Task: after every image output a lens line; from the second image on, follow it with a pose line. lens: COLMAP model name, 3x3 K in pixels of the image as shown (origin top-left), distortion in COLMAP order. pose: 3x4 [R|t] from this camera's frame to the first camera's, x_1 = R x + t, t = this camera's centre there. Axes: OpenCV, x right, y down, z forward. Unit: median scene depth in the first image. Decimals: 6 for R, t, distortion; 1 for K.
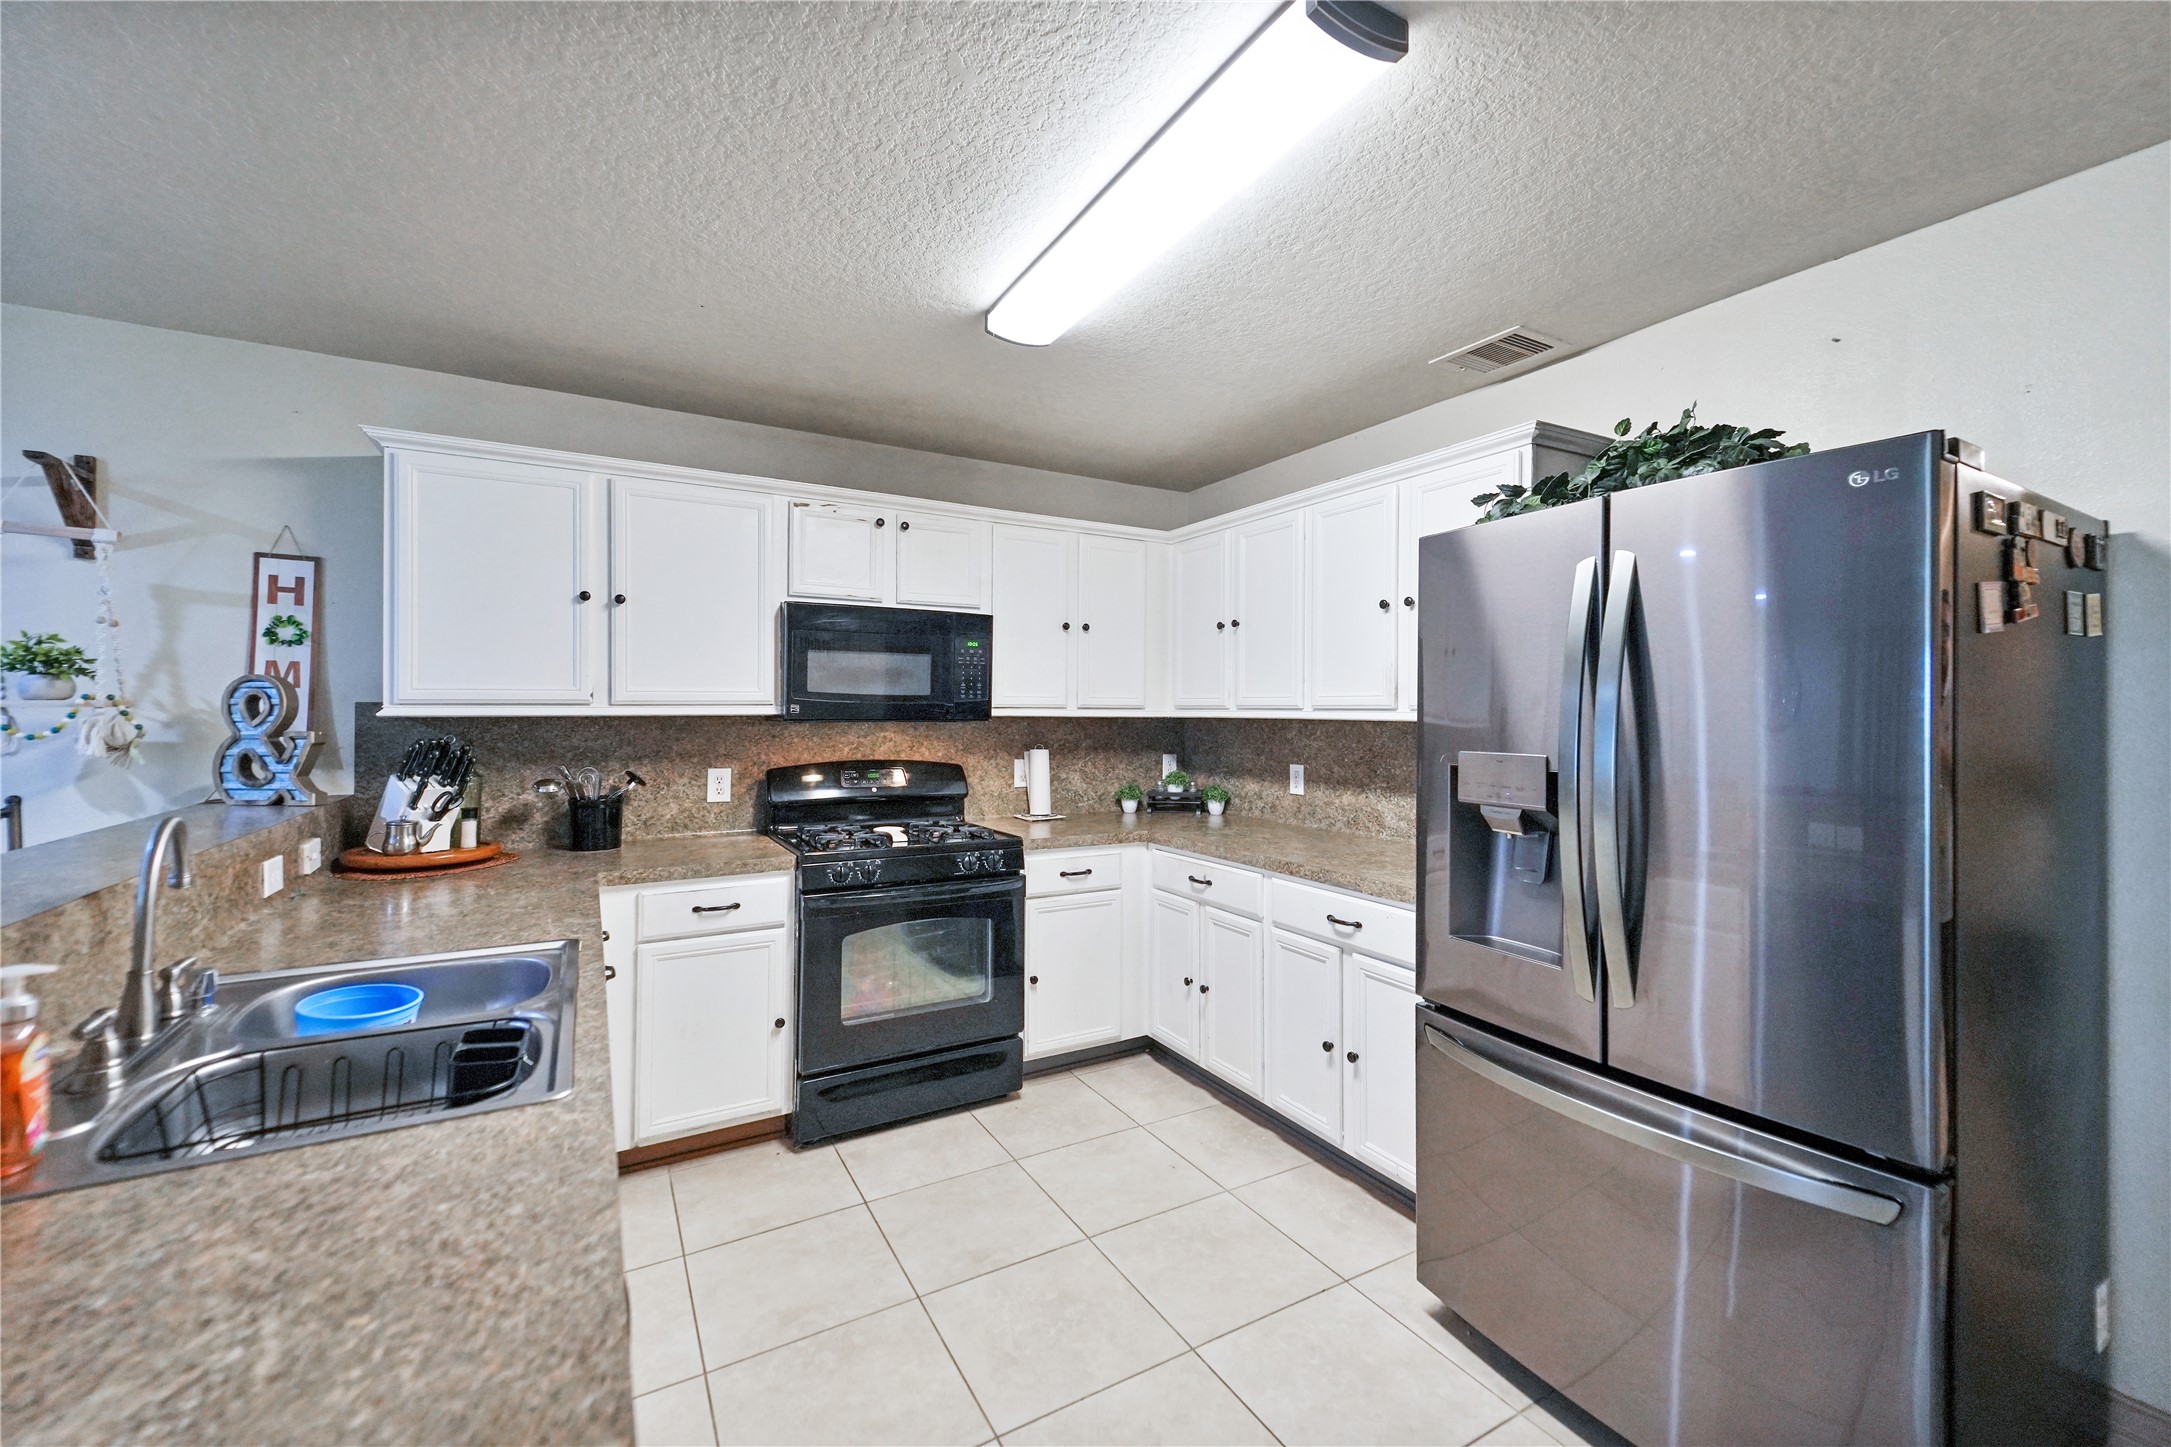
lens RADIAL K [[888.1, 0, 1097.2], [0, 888.1, 717.1], [0, 0, 1]] dist [0.018258, -0.007307]
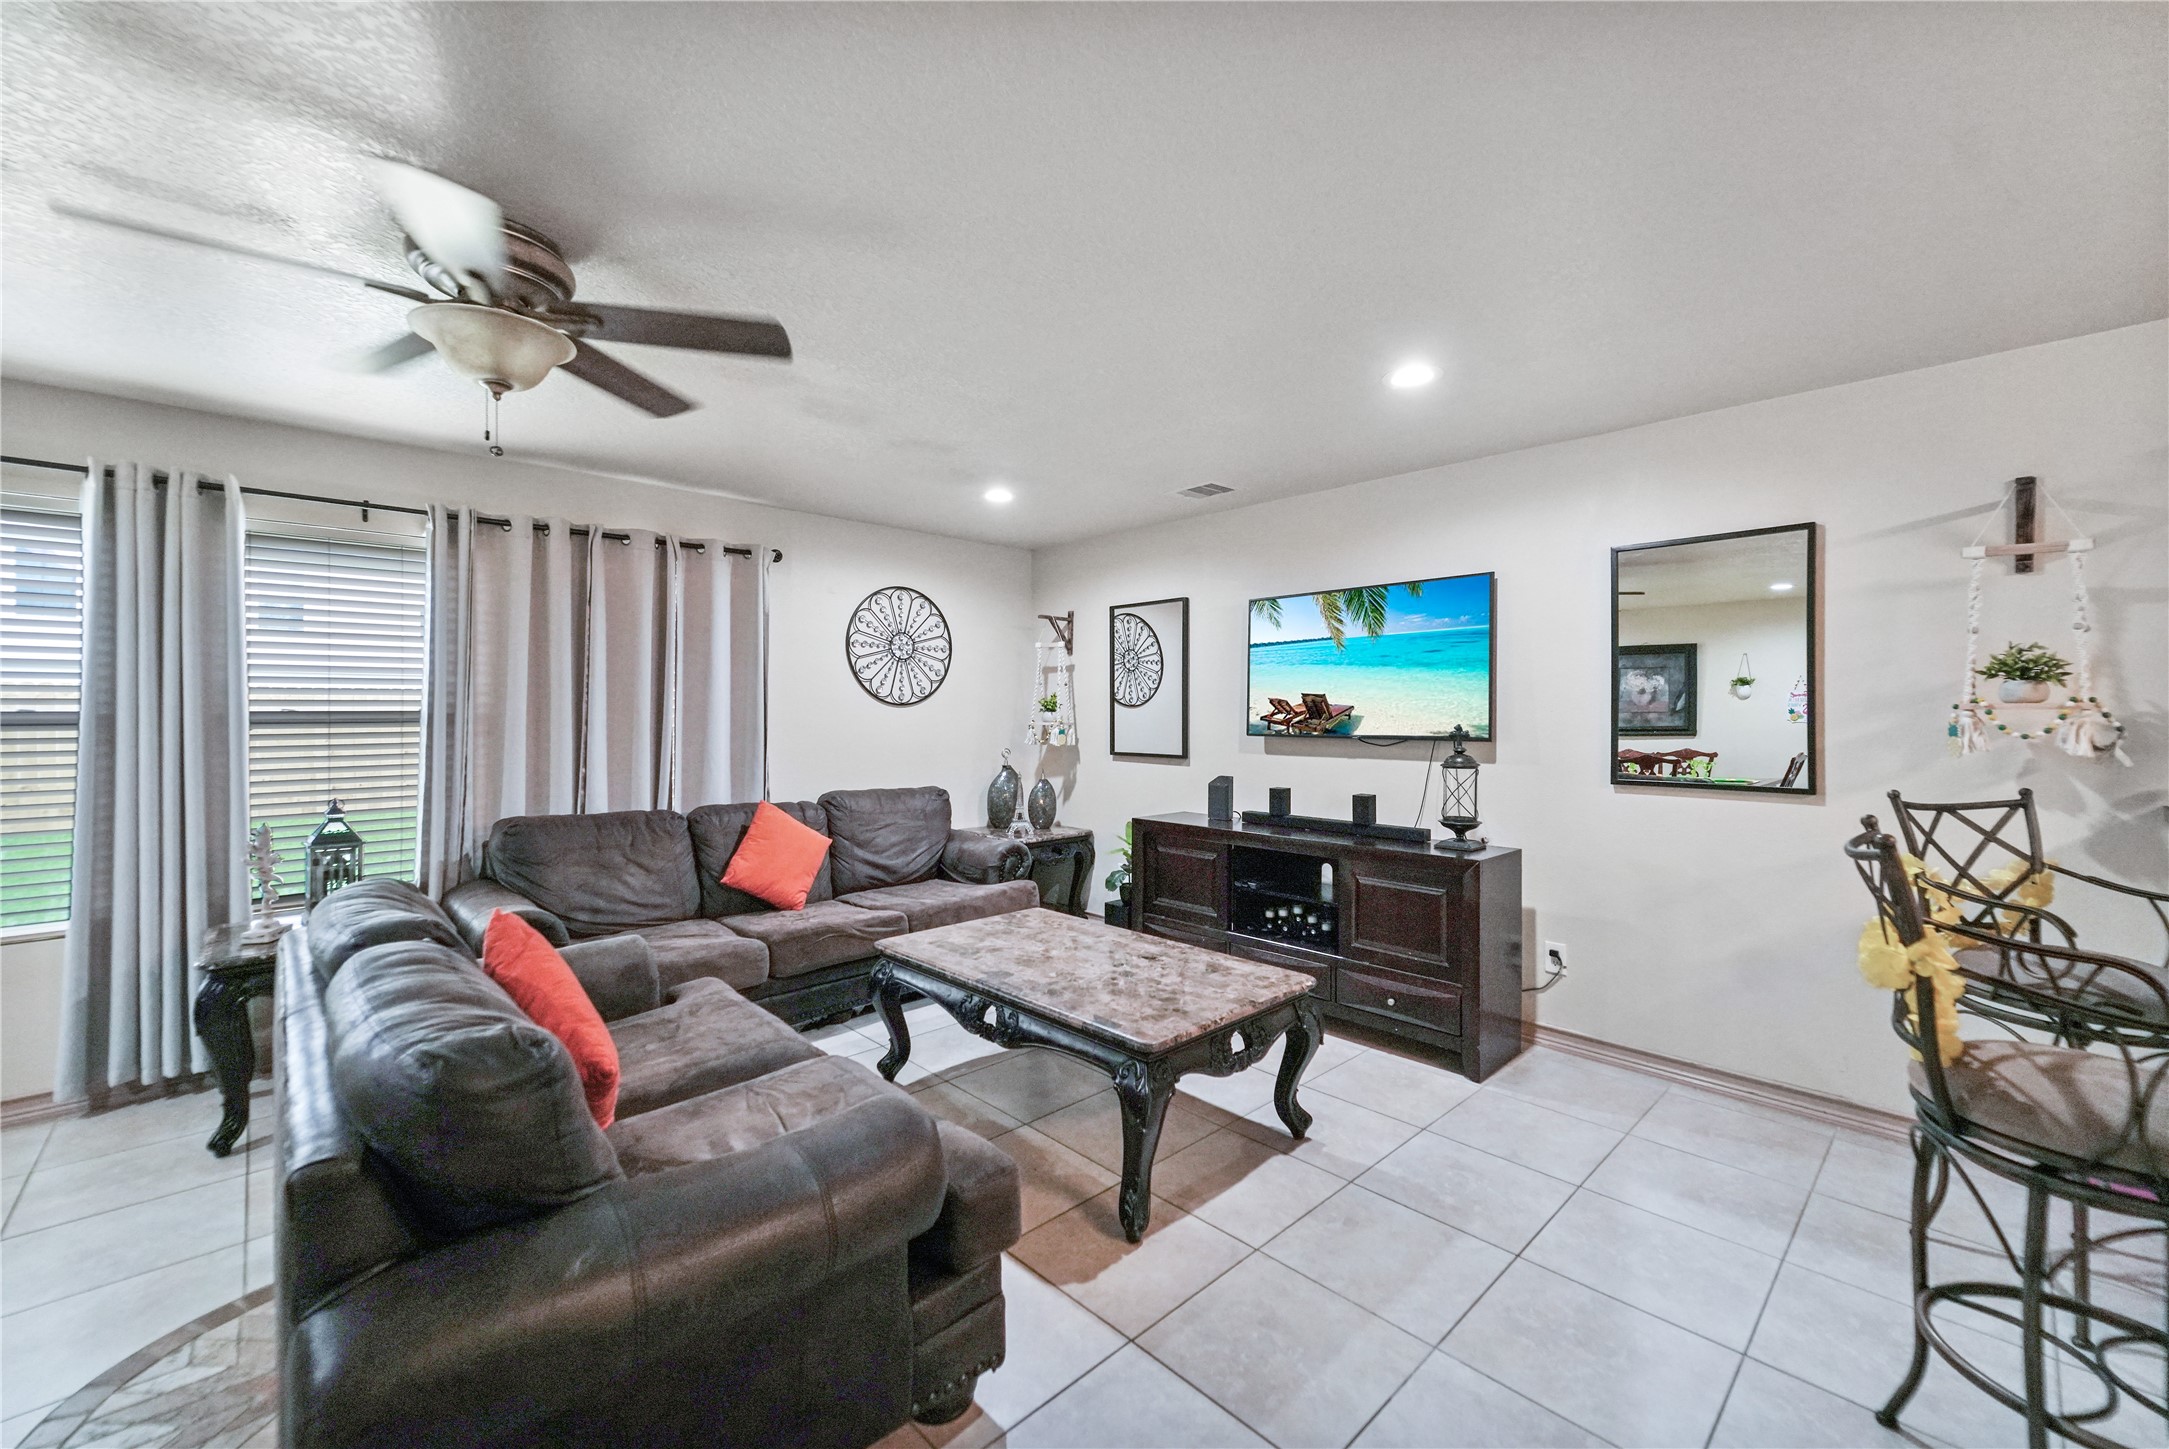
lens RADIAL K [[868.7, 0, 1093.5], [0, 868.7, 707.6], [0, 0, 1]] dist [0.011581, -0.000507]
pose [[0.247754, -0.004012, -0.968815, -0.340057], [-0.006916, 0.999959, -0.005909, 0.000806], [0.968798, 0.008165, 0.247716, -0.307632]]
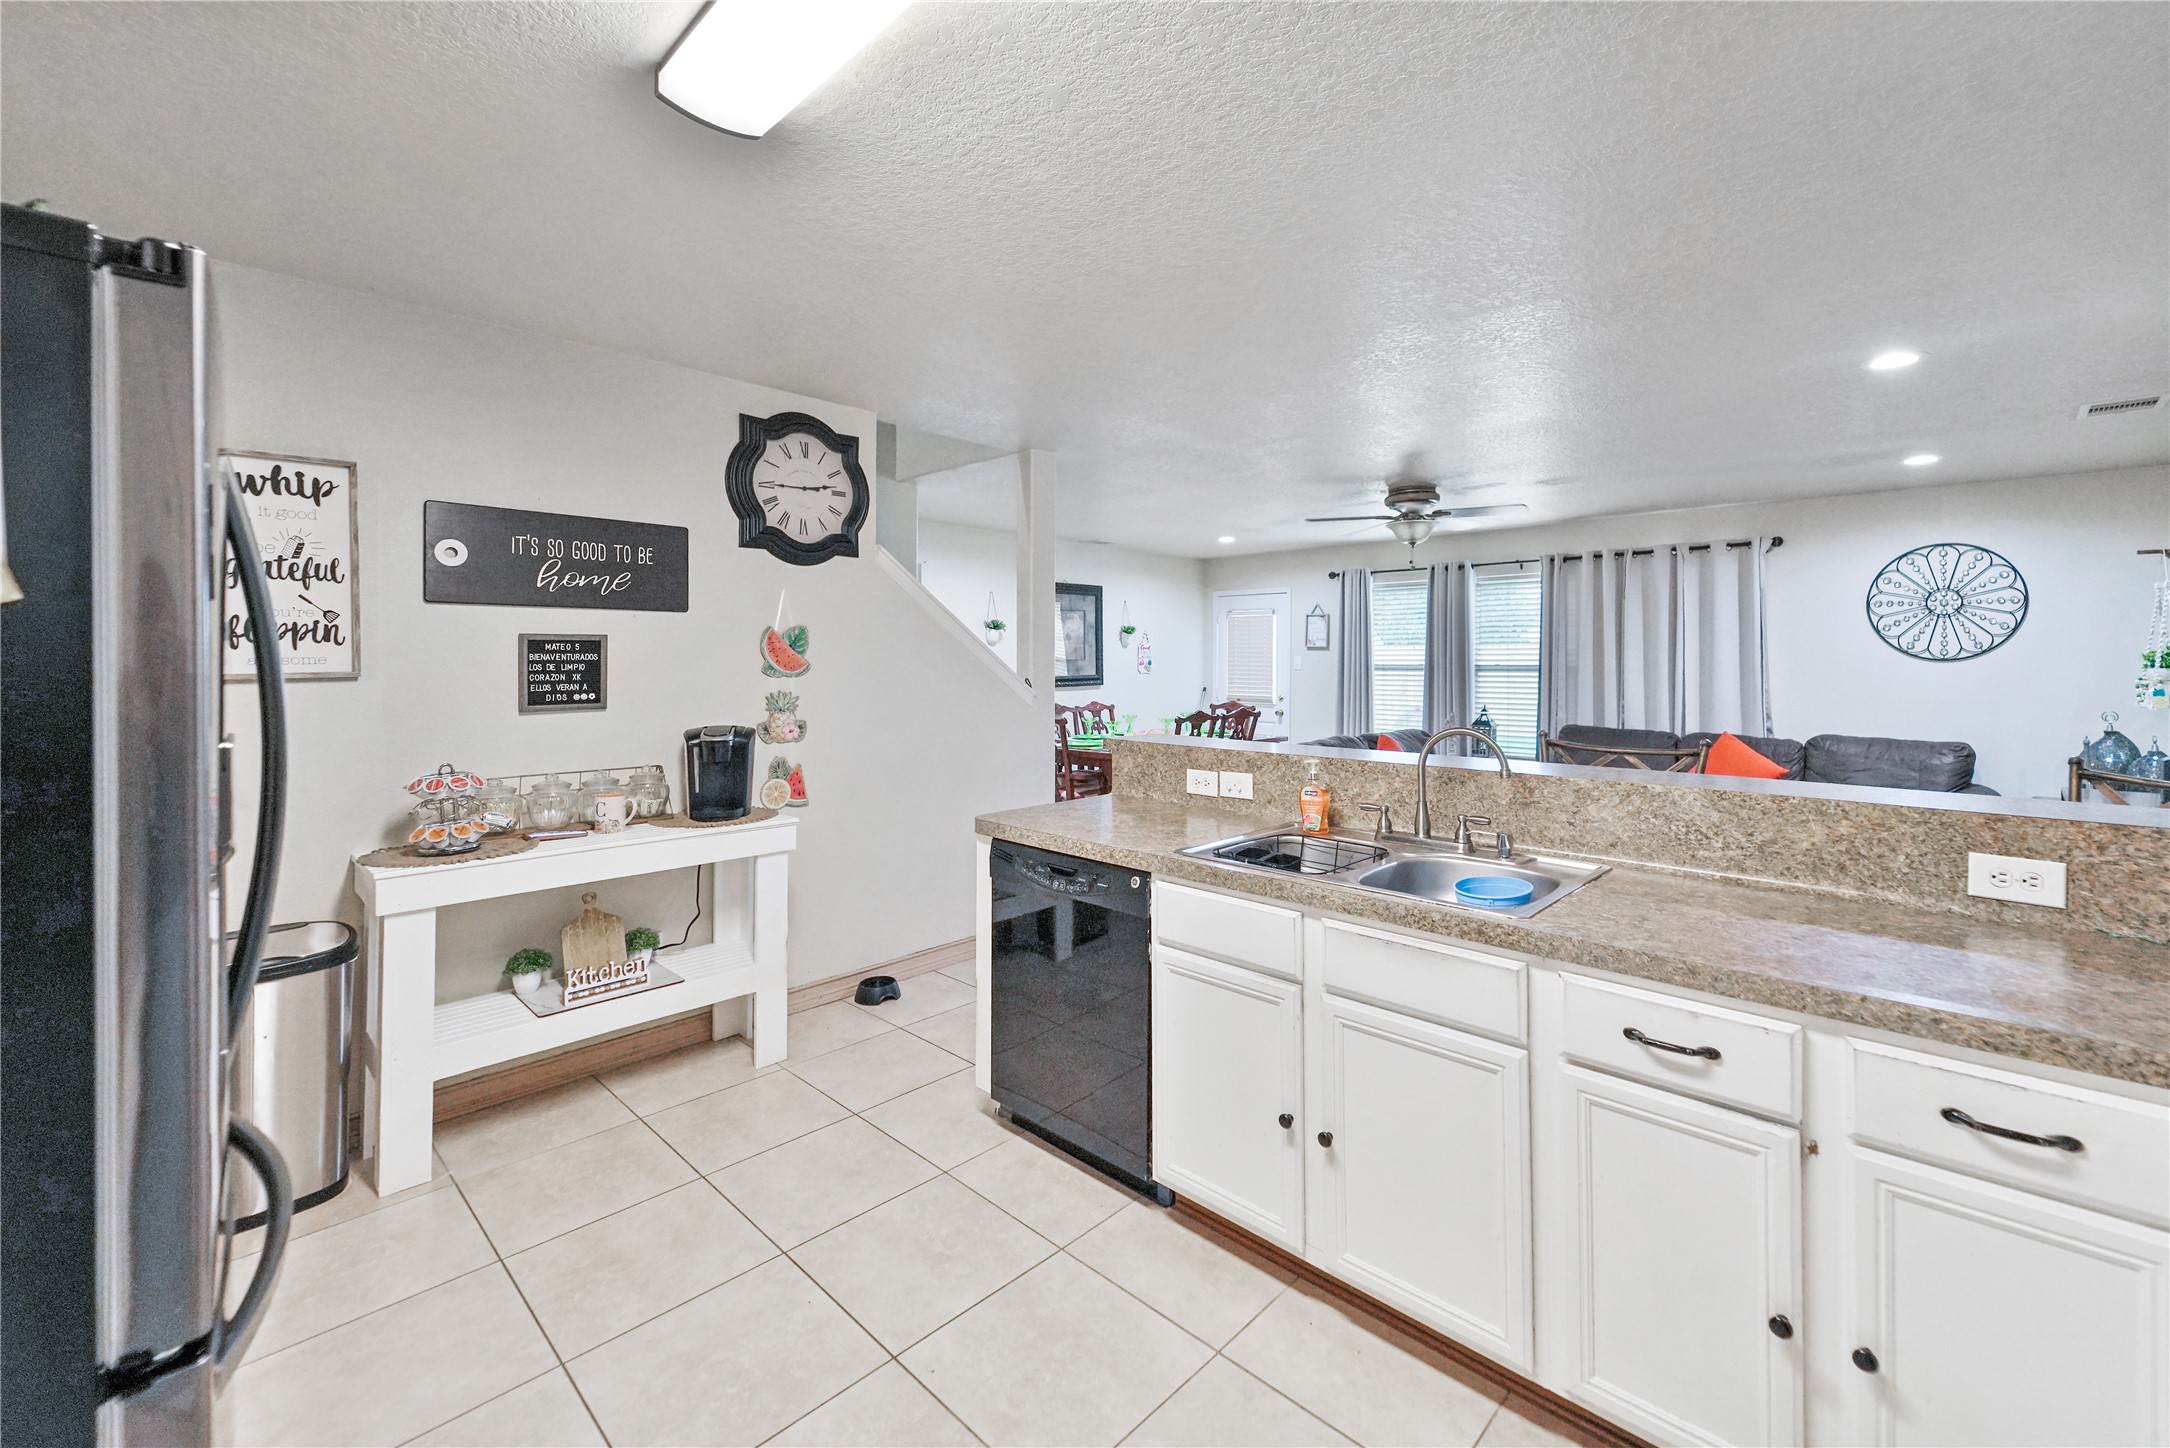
lens RADIAL K [[899.5, 0, 1108.6], [0, 899.5, 652.6], [0, 0, 1]] dist [0.011763, -0.005761]
pose [[-0.957561, -0.006508, -0.288158, 0.055358], [-0.005701, 0.999977, -0.003641, -0.012082], [0.288175, -0.001844, -0.957576, 1.141325]]
